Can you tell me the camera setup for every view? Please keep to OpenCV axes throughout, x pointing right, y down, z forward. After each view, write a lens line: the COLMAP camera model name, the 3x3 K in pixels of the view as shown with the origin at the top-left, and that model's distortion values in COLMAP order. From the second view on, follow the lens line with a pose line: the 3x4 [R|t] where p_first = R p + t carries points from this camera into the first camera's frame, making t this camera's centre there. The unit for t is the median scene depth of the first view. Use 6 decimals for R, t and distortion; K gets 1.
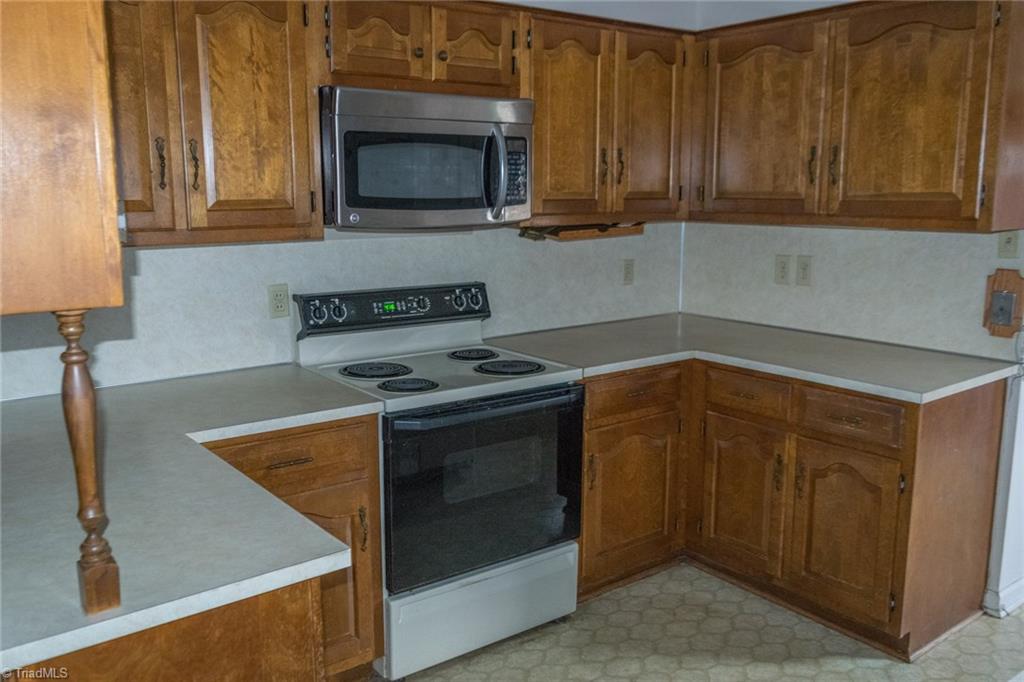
lens RADIAL K [[851.3, 0, 507.1], [0, 851.3, 339.4], [0, 0, 1]] dist [-0.014864, -0.003846]
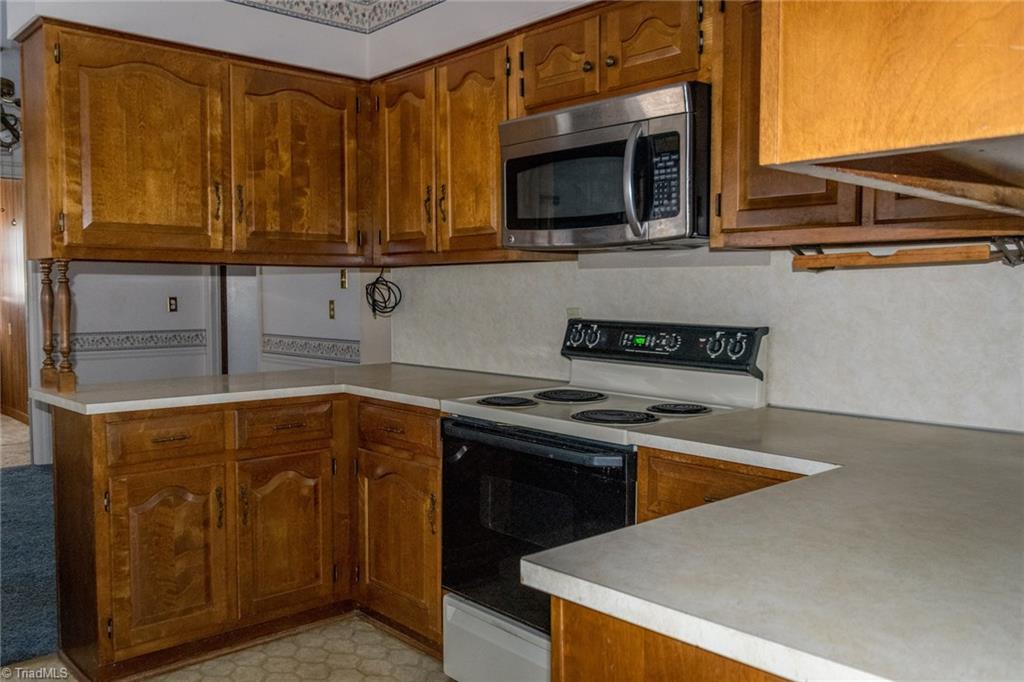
lens RADIAL K [[851.3, 0, 507.1], [0, 851.3, 339.4], [0, 0, 1]] dist [-0.014864, -0.003846]
pose [[0.087201, 0.059873, -0.994390, 0.786697], [-0.178478, 0.982980, 0.043535, -0.055830], [0.980072, 0.173681, 0.096402, 0.798919]]
